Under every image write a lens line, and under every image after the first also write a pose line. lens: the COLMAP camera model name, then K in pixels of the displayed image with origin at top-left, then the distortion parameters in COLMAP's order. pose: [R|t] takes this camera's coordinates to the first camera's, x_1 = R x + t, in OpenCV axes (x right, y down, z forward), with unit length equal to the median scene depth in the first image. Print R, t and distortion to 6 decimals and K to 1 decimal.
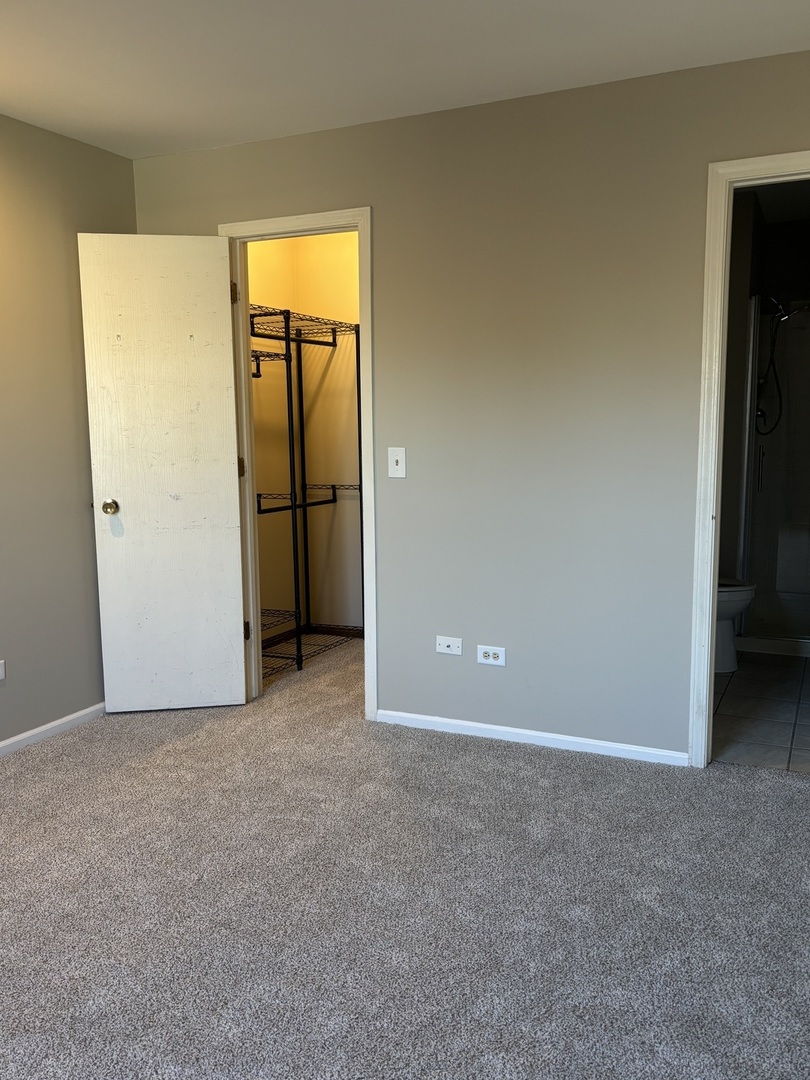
lens RADIAL K [[921.1, 0, 405.0], [0, 921.1, 540.0], [0, 0, 1]] dist [0.046629, -0.014771]
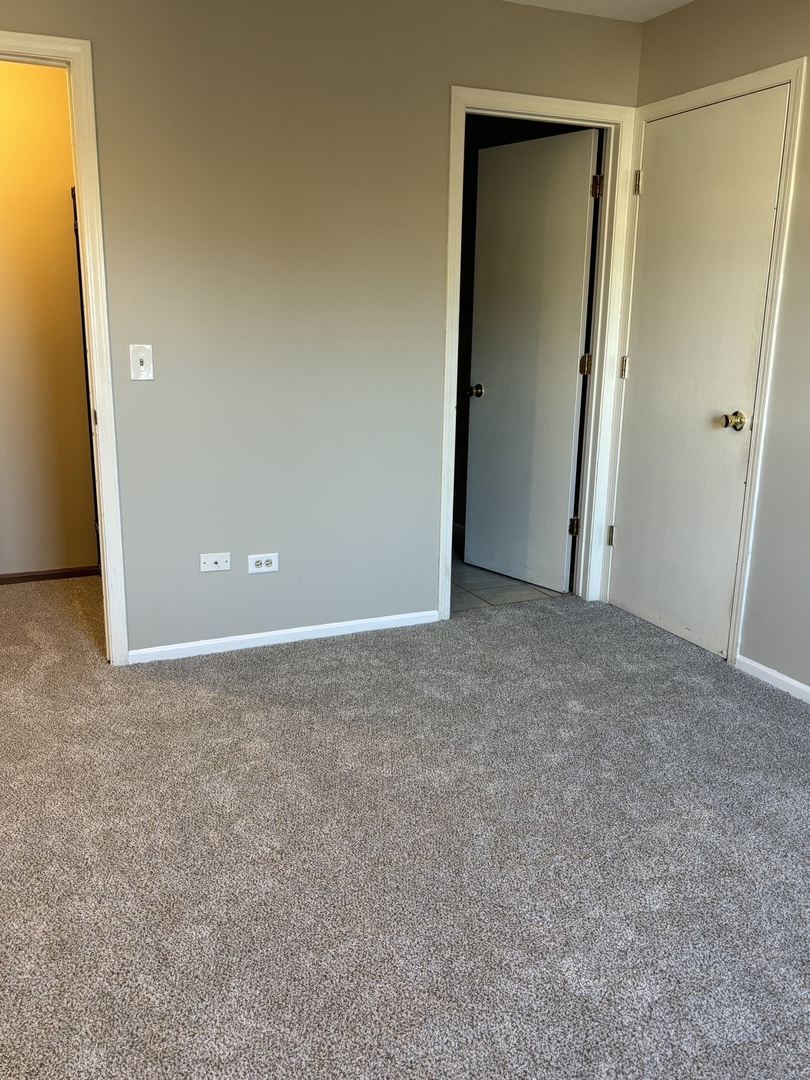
lens RADIAL K [[930.4, 0, 405.0], [0, 930.4, 540.0], [0, 0, 1]] dist [0.097856, -0.120536]
pose [[0.655664, -0.159725, 0.737965, -0.534091], [0.081015, 0.986609, 0.141562, -0.027135], [-0.750694, -0.033031, 0.659824, 0.232871]]
